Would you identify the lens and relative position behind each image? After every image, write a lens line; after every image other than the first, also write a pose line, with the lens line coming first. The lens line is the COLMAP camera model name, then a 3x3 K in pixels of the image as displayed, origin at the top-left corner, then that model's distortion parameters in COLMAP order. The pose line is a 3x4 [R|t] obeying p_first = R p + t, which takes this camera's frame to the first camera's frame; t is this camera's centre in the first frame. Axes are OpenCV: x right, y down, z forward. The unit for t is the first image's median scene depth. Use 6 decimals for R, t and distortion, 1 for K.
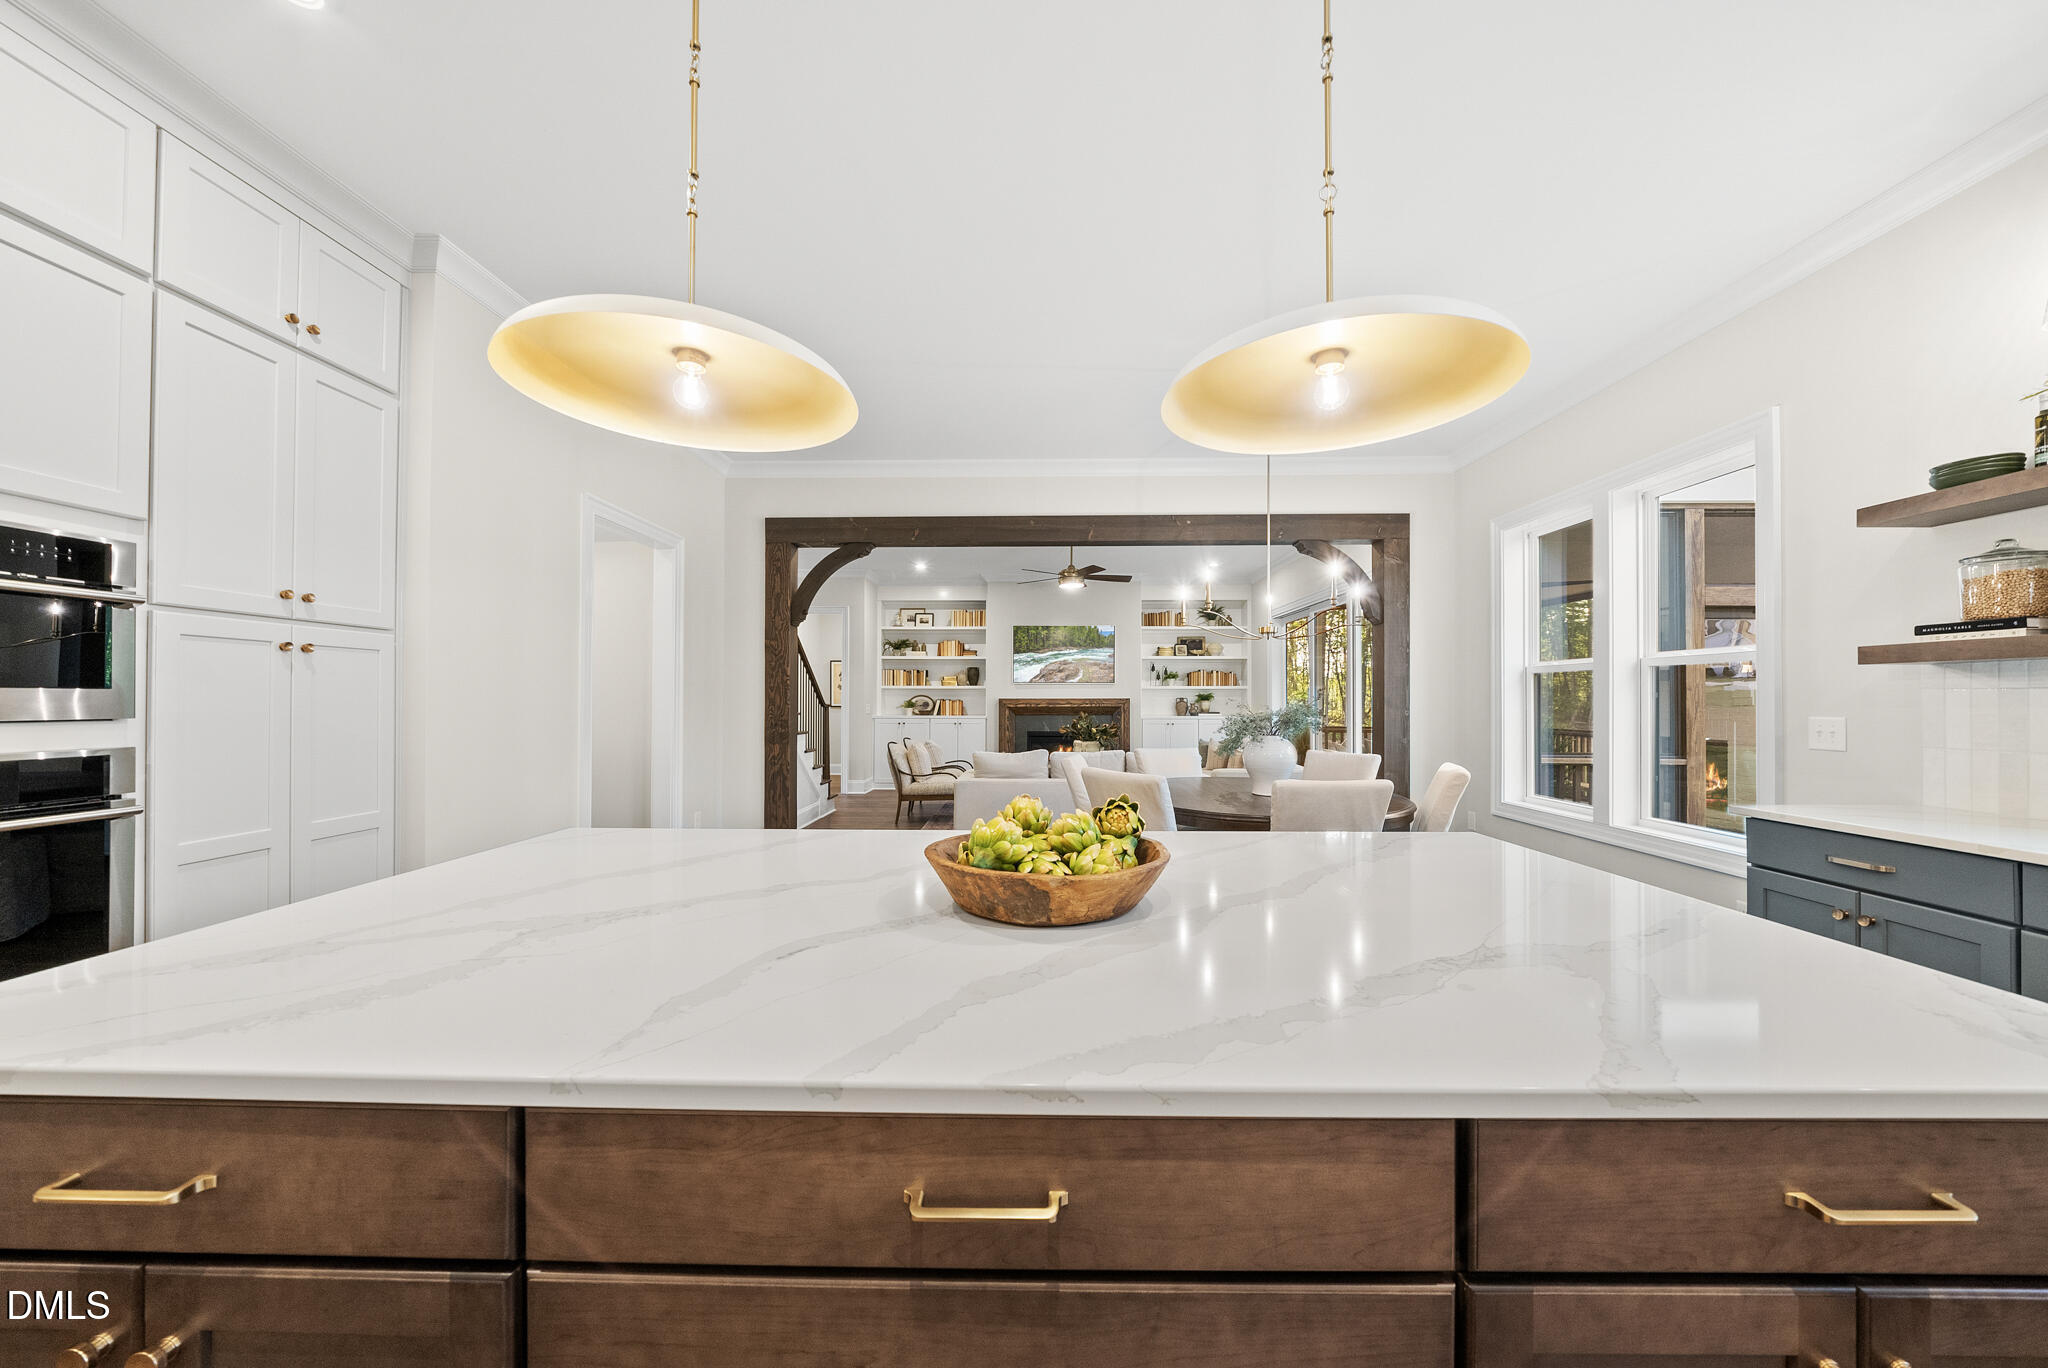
lens RADIAL K [[699.4, 0, 1028.4], [0, 699.4, 695.1], [0, 0, 1]] dist [-0.001248, 0.000236]
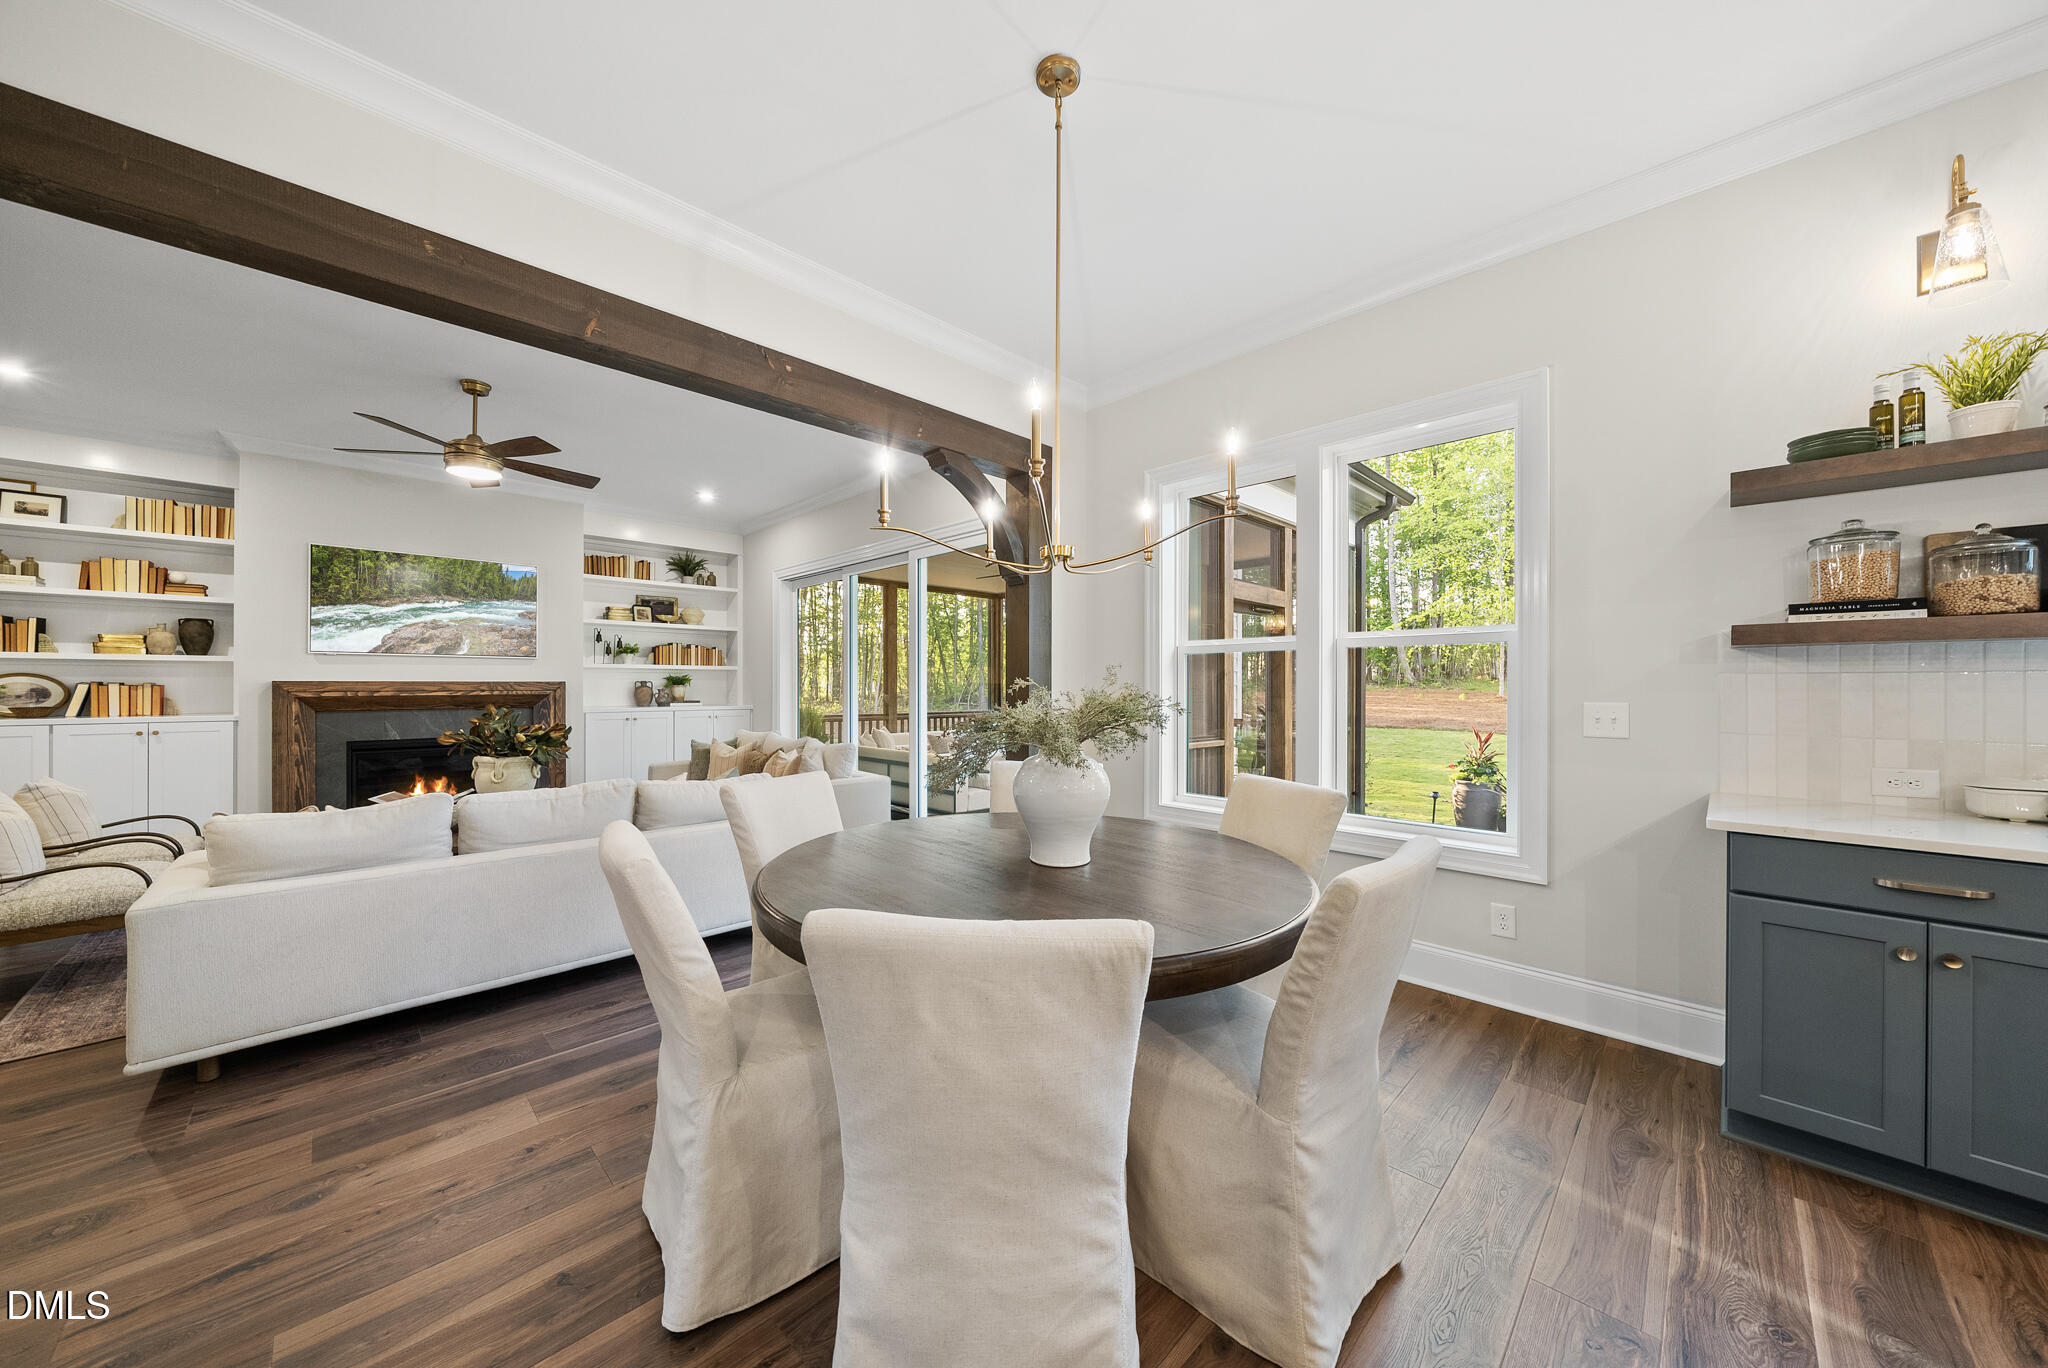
lens RADIAL K [[702.0, 0, 1018.2], [0, 702.0, 687.9], [0, 0, 1]] dist [-0.008555, 0.000156]
pose [[0.699160, -0.002403, 0.714961, -0.063016], [-0.005686, 0.999944, 0.008920, 0.005609], [-0.714943, -0.010302, 0.699107, 0.648484]]
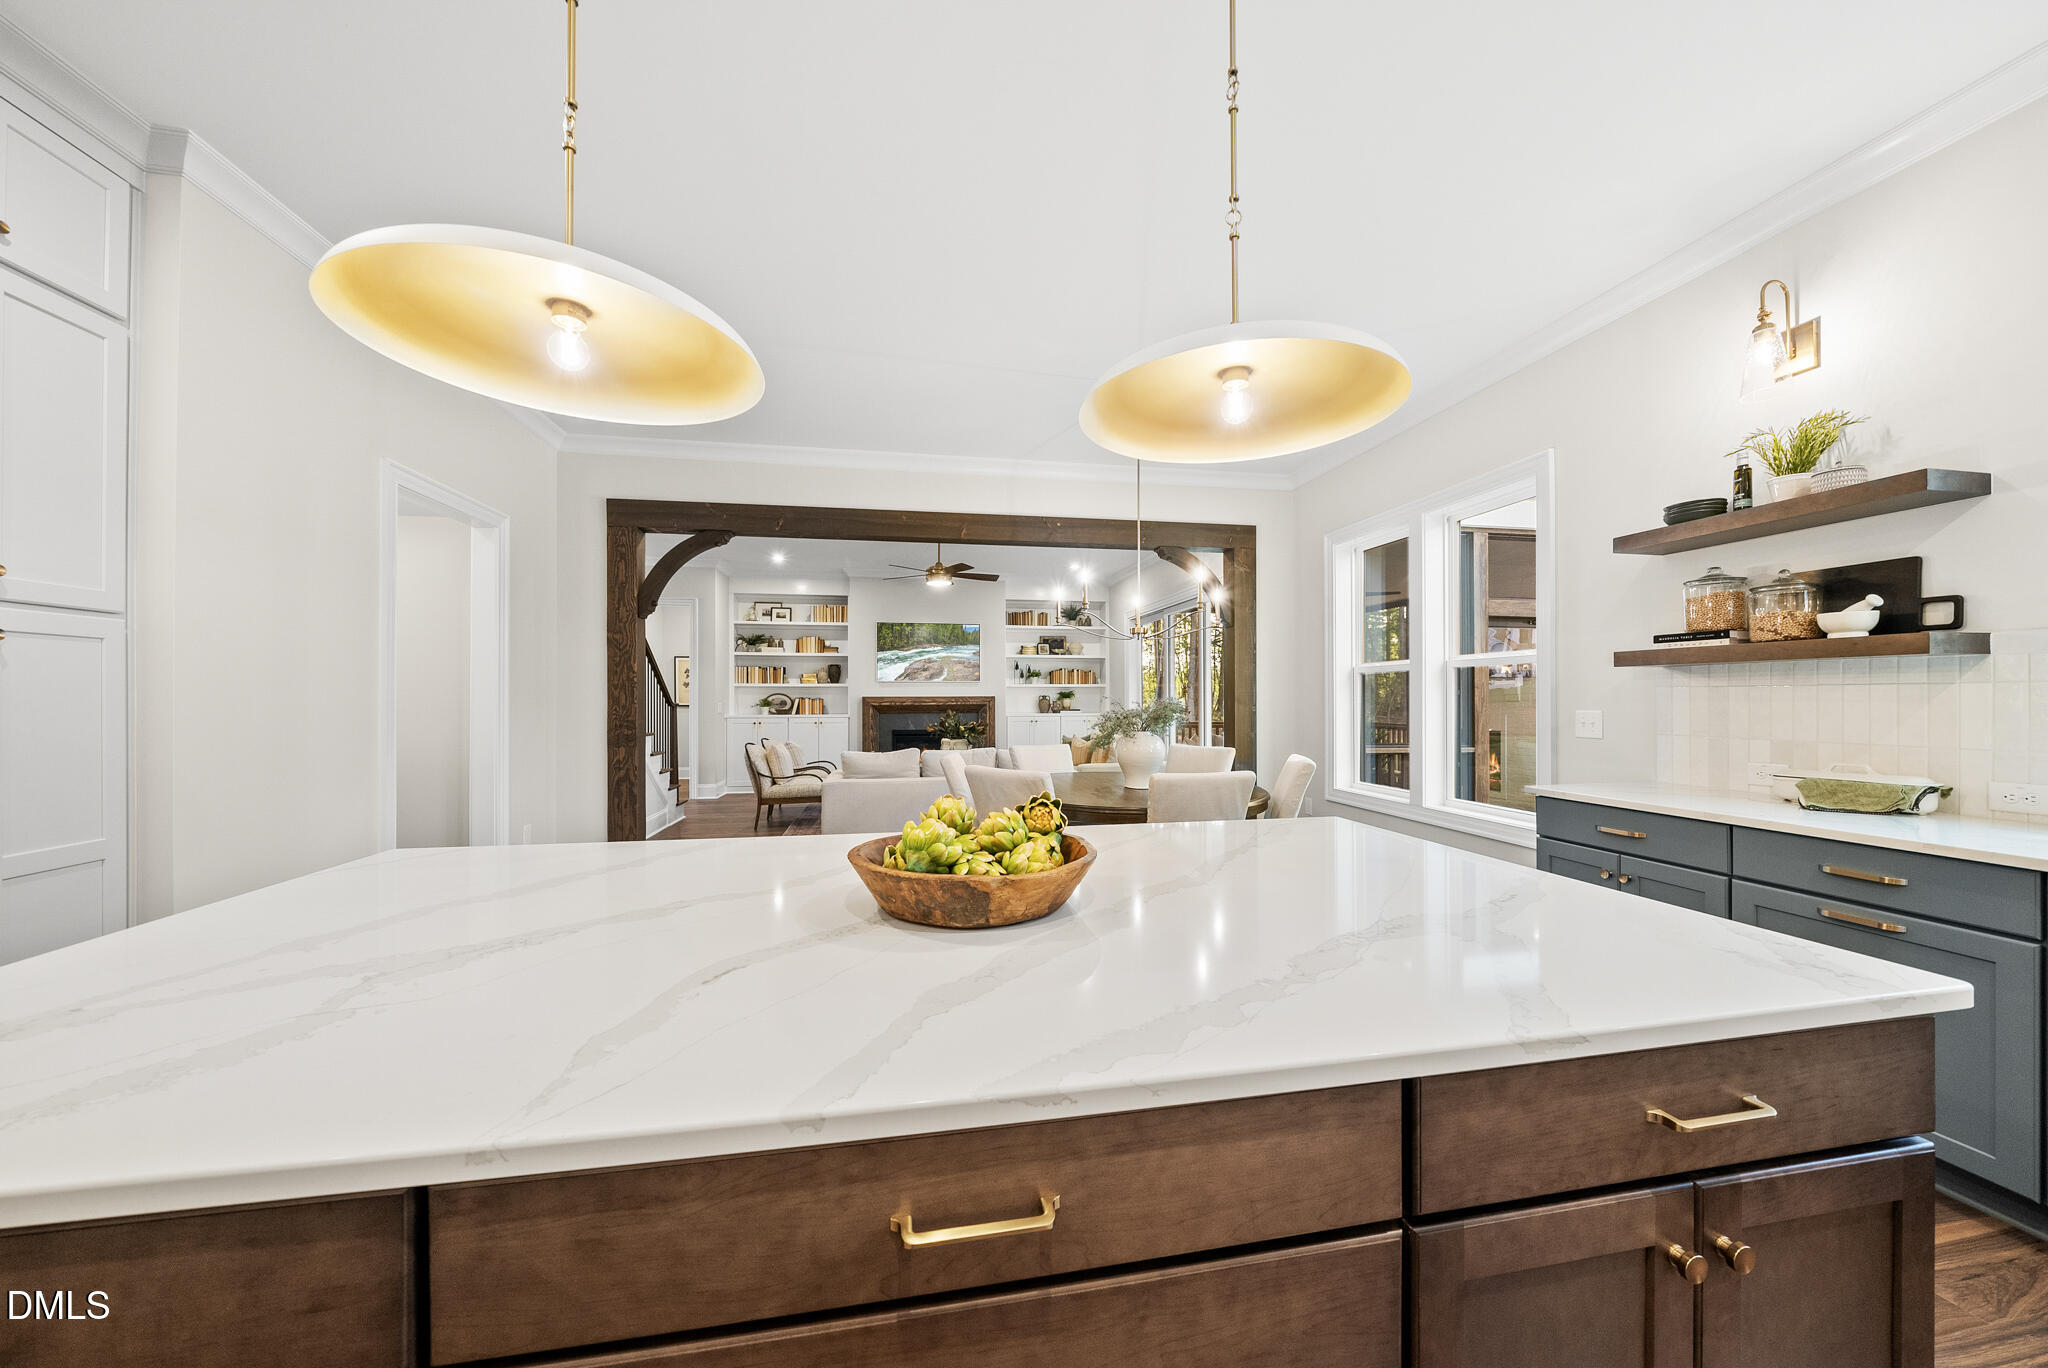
lens RADIAL K [[697.3, 0, 1020.9], [0, 697.3, 696.3], [0, 0, 1]] dist [-0.001009, 0.000005]
pose [[0.981090, -0.002502, 0.193536, -0.034737], [0.001626, 0.999988, 0.004684, 0.000020], [-0.193545, -0.004280, 0.981082, 0.008707]]
